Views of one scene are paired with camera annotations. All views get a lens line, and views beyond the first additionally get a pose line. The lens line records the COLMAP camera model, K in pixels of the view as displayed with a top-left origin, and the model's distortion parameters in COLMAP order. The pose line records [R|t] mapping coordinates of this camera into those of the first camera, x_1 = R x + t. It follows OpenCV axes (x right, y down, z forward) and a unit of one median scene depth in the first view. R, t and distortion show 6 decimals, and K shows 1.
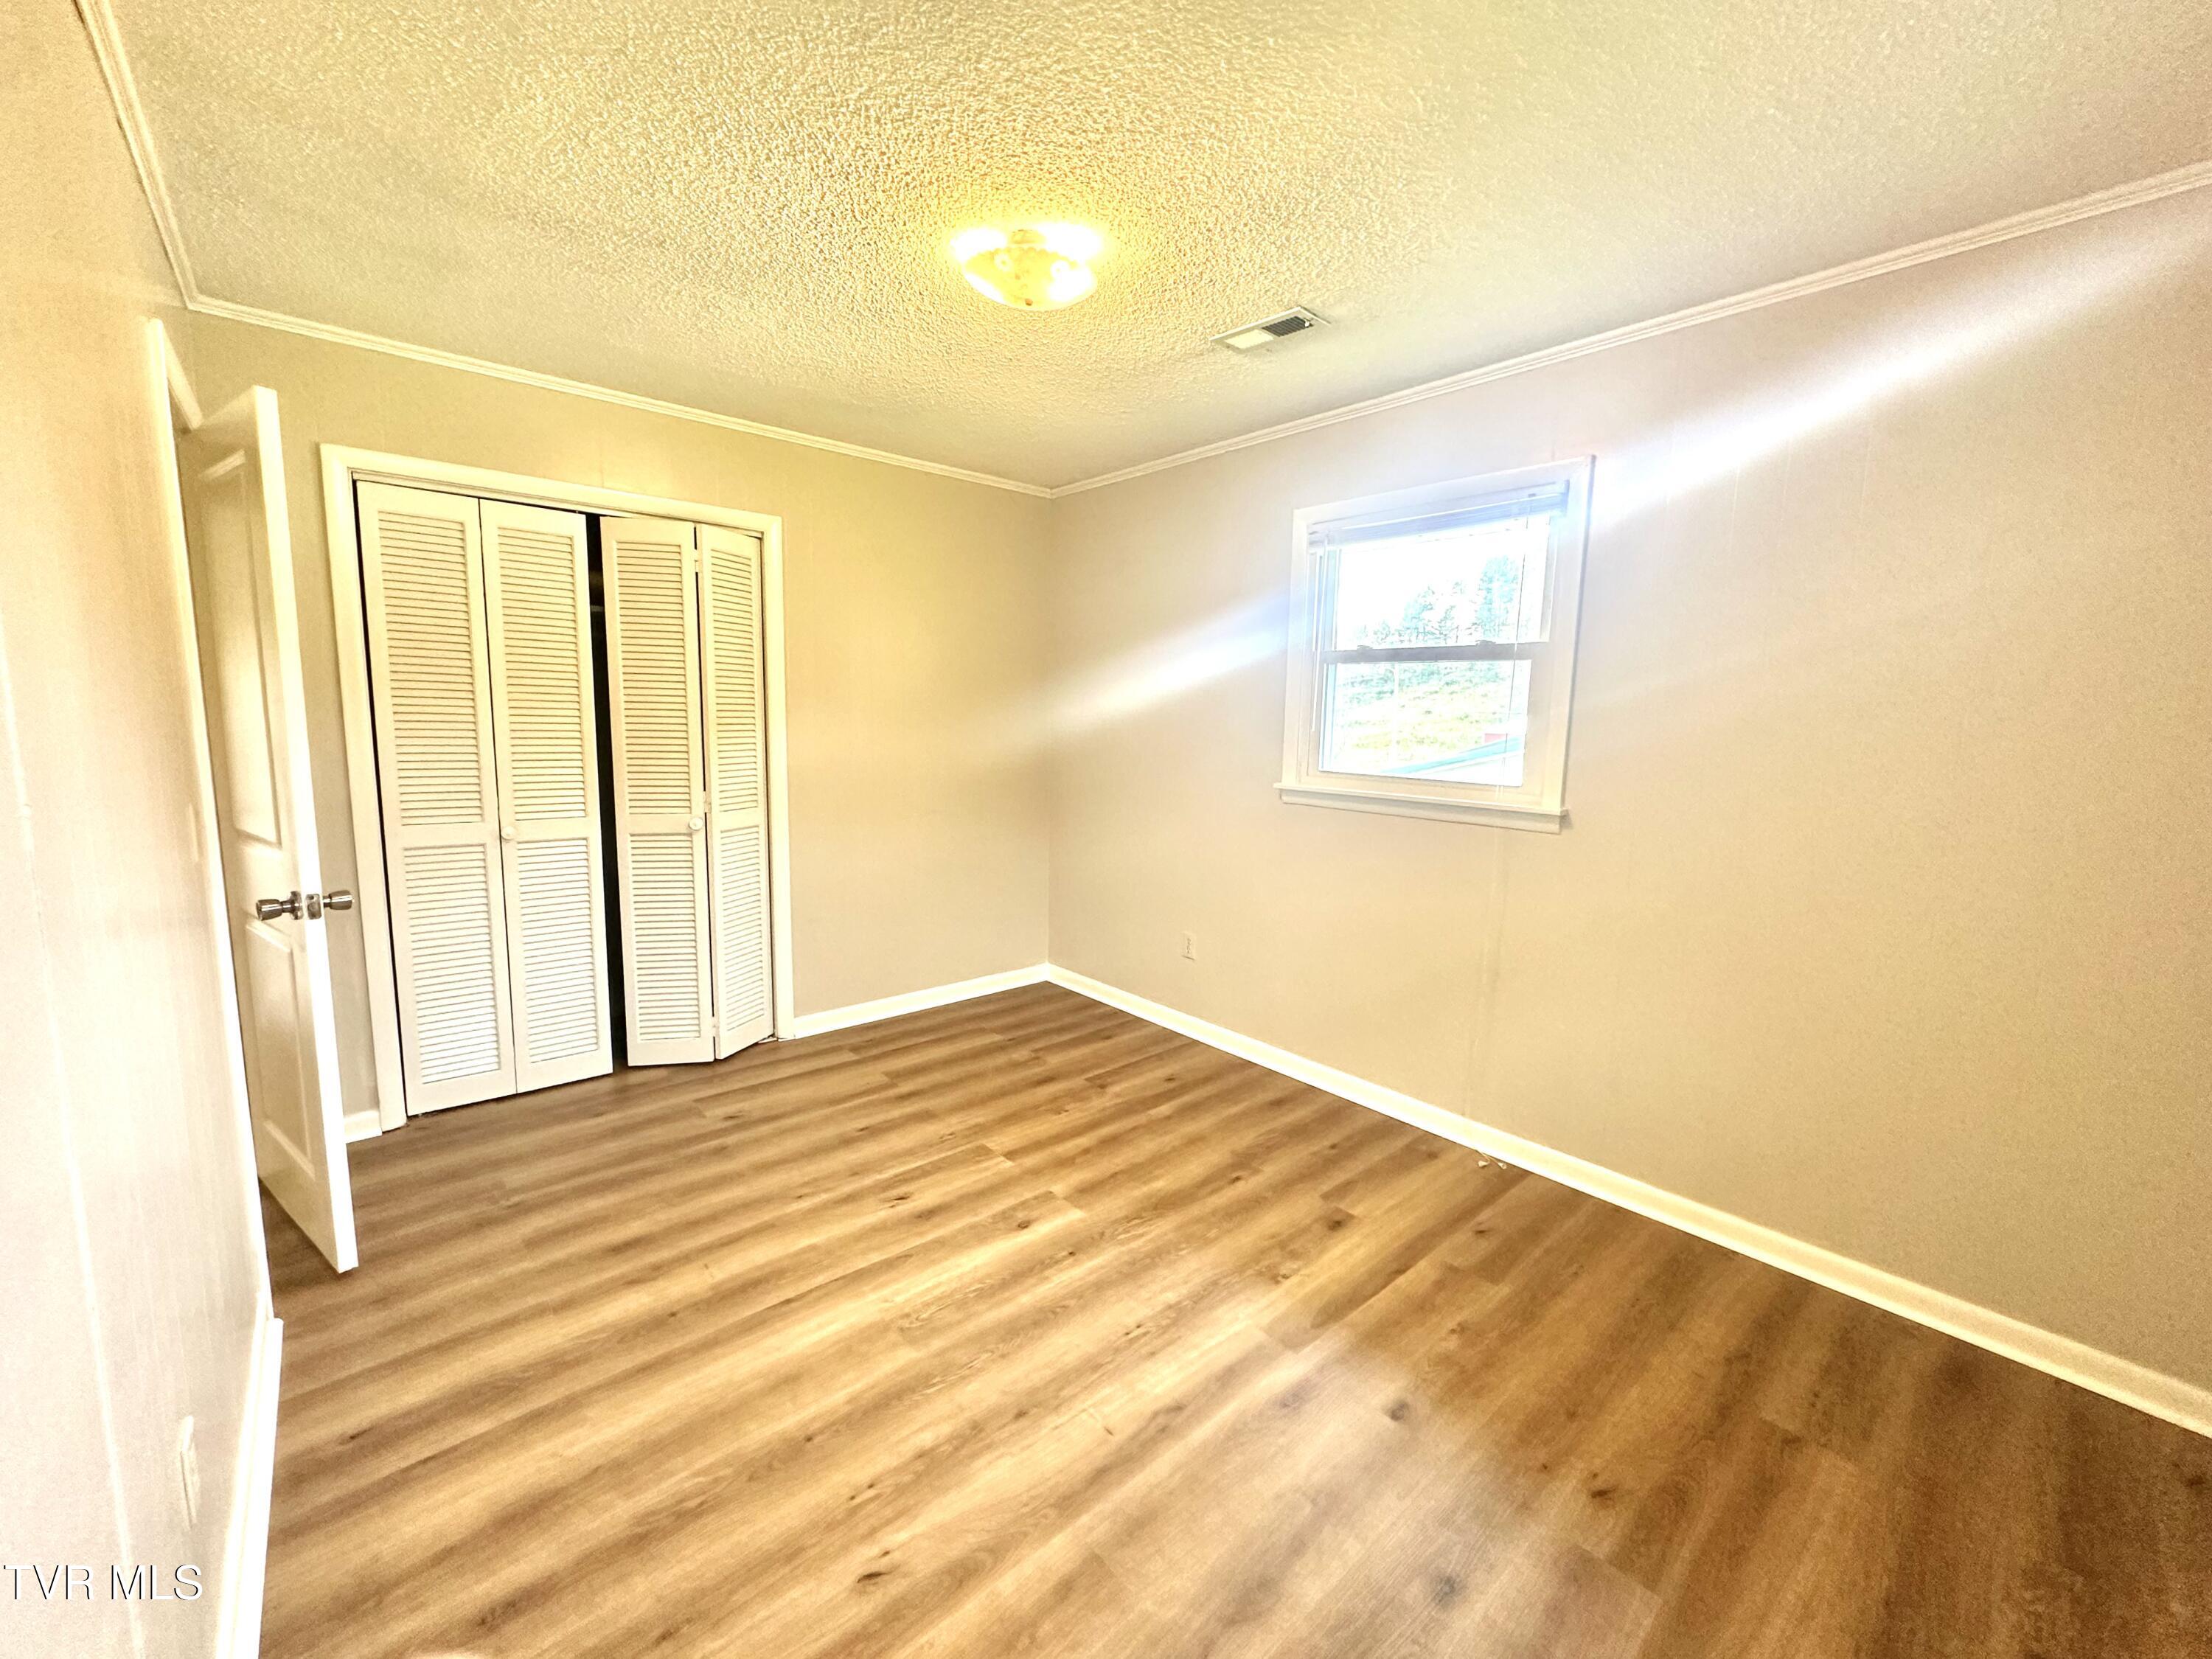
lens RADIAL K [[898.6, 0, 1084.0], [0, 898.6, 830.2], [0, 0, 1]] dist [-0.044983, 0.000361]
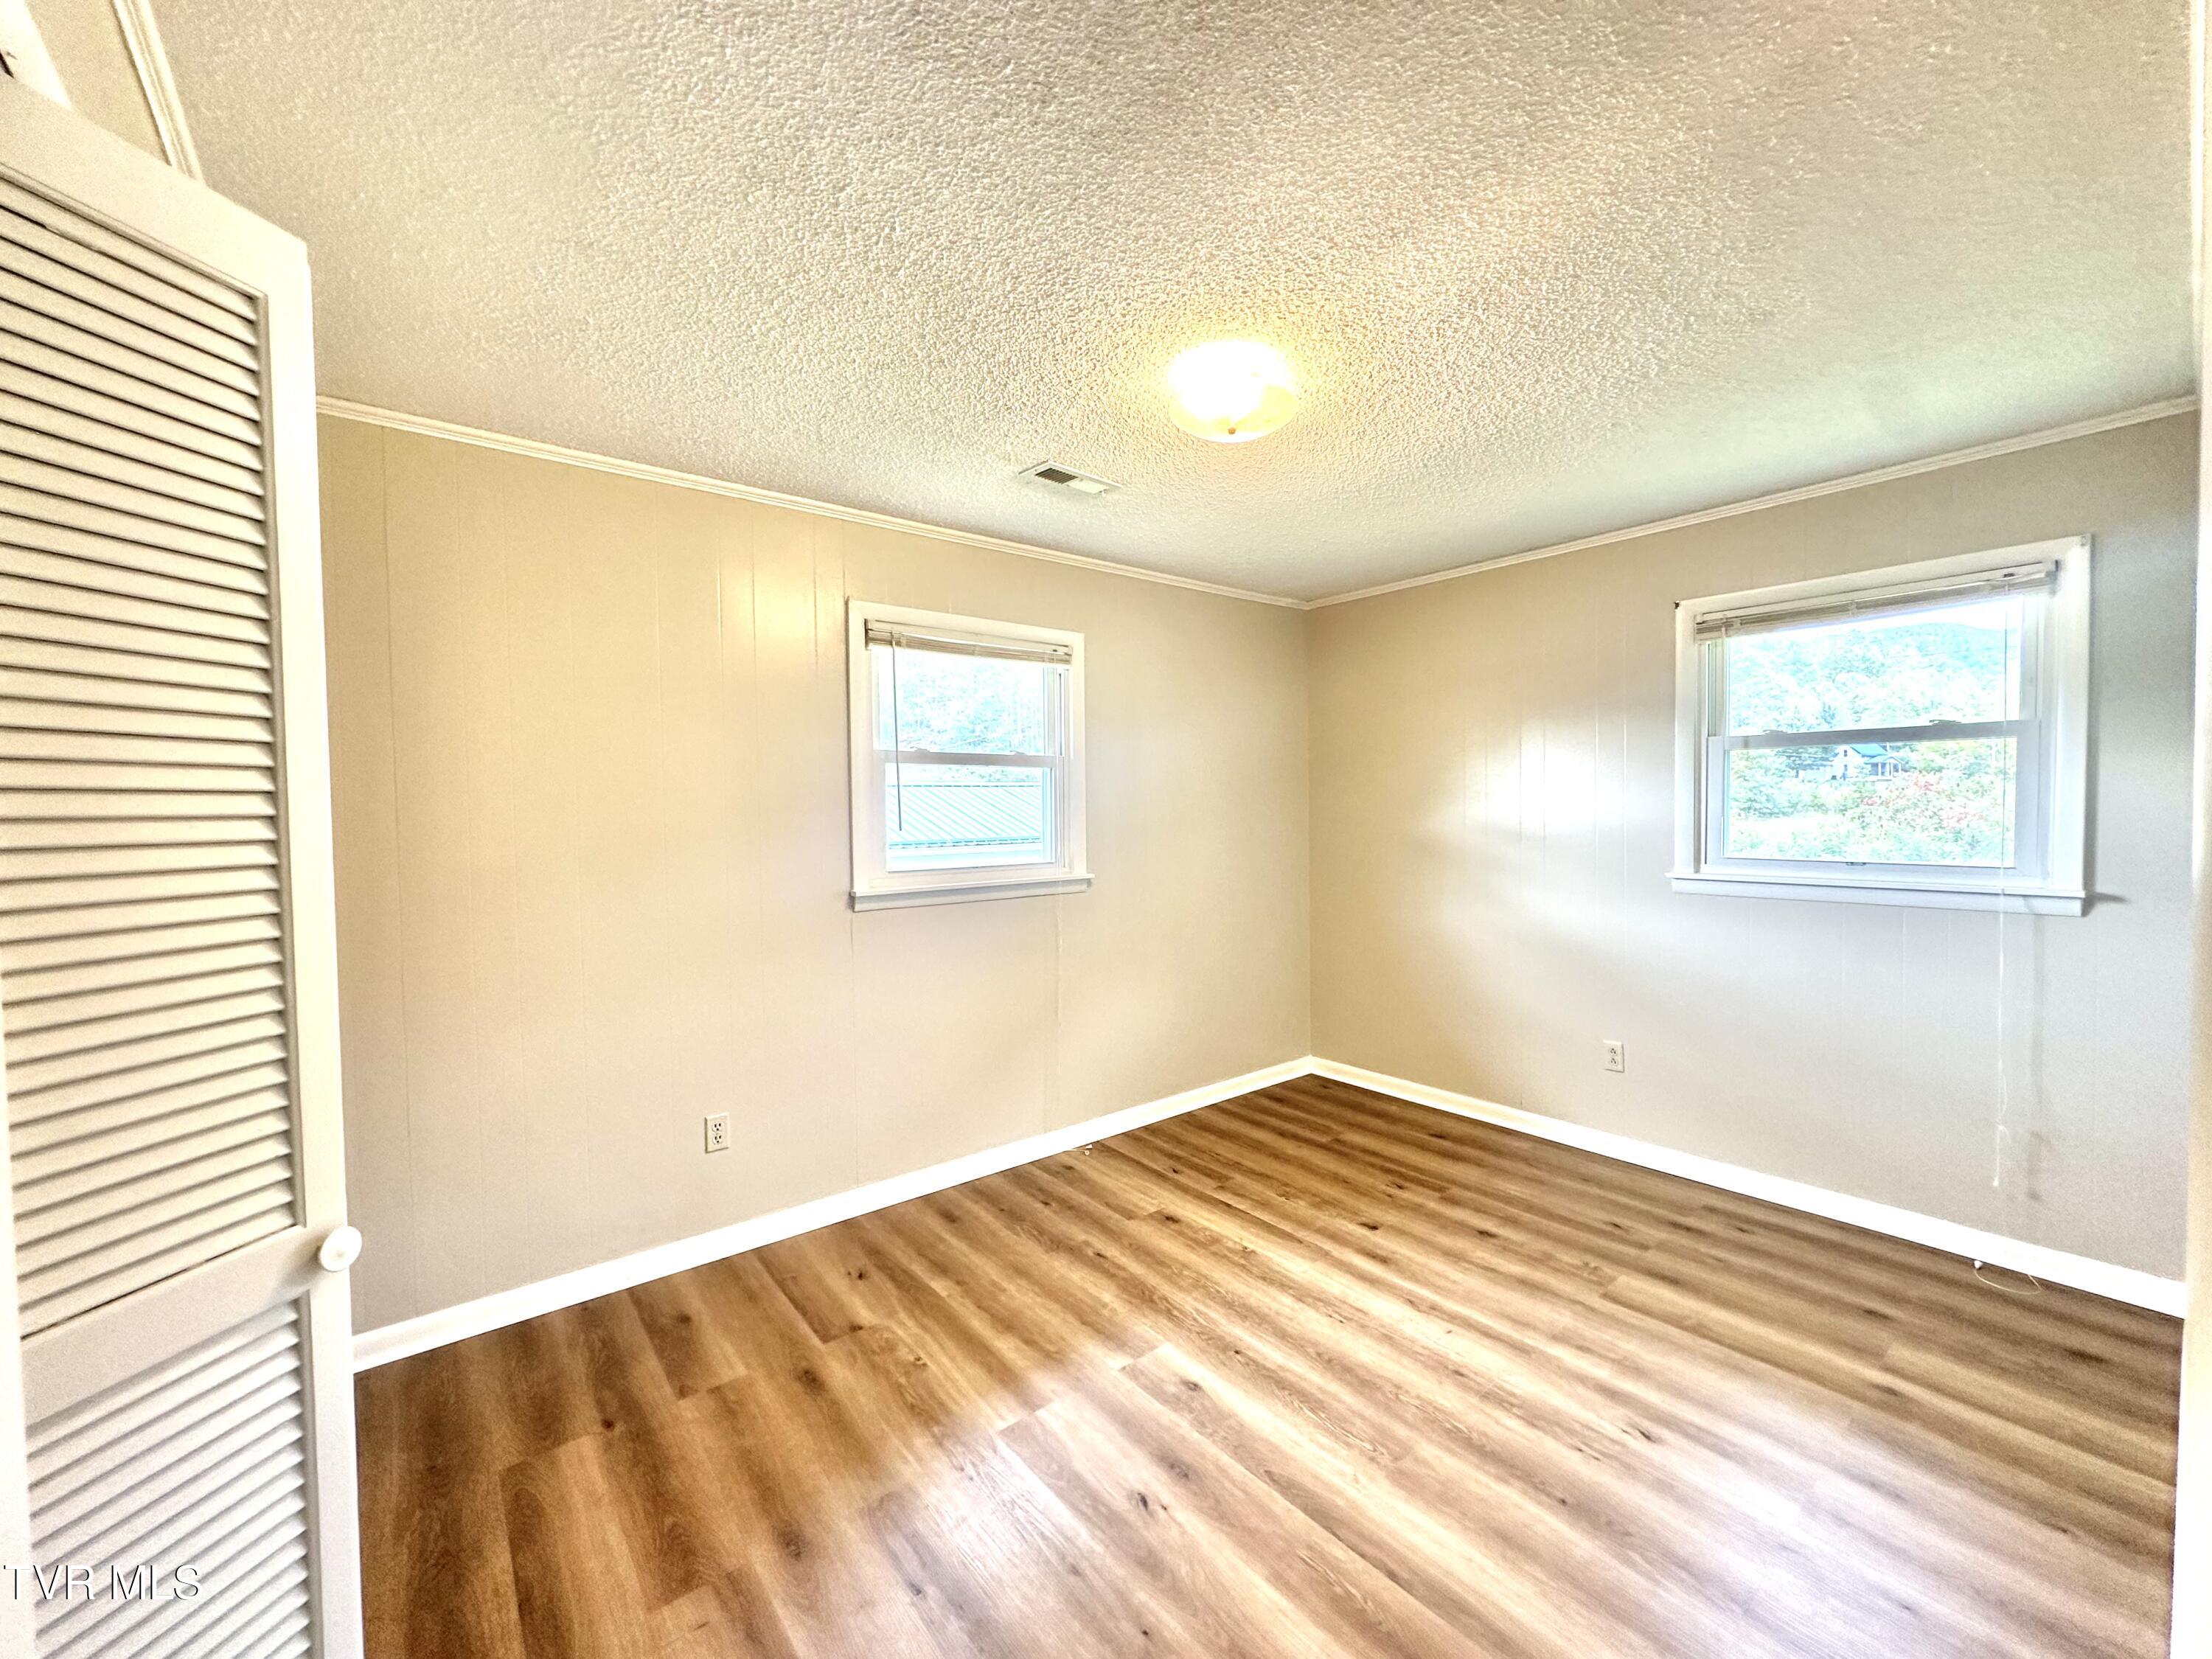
lens RADIAL K [[898.6, 0, 1084.0], [0, 898.6, 830.2], [0, 0, 1]] dist [-0.044983, 0.000361]
pose [[0.028709, -0.059514, 0.997815, -0.919550], [0.157013, 0.986103, 0.054298, -0.176234], [-0.987179, 0.155111, 0.037654, 0.977319]]
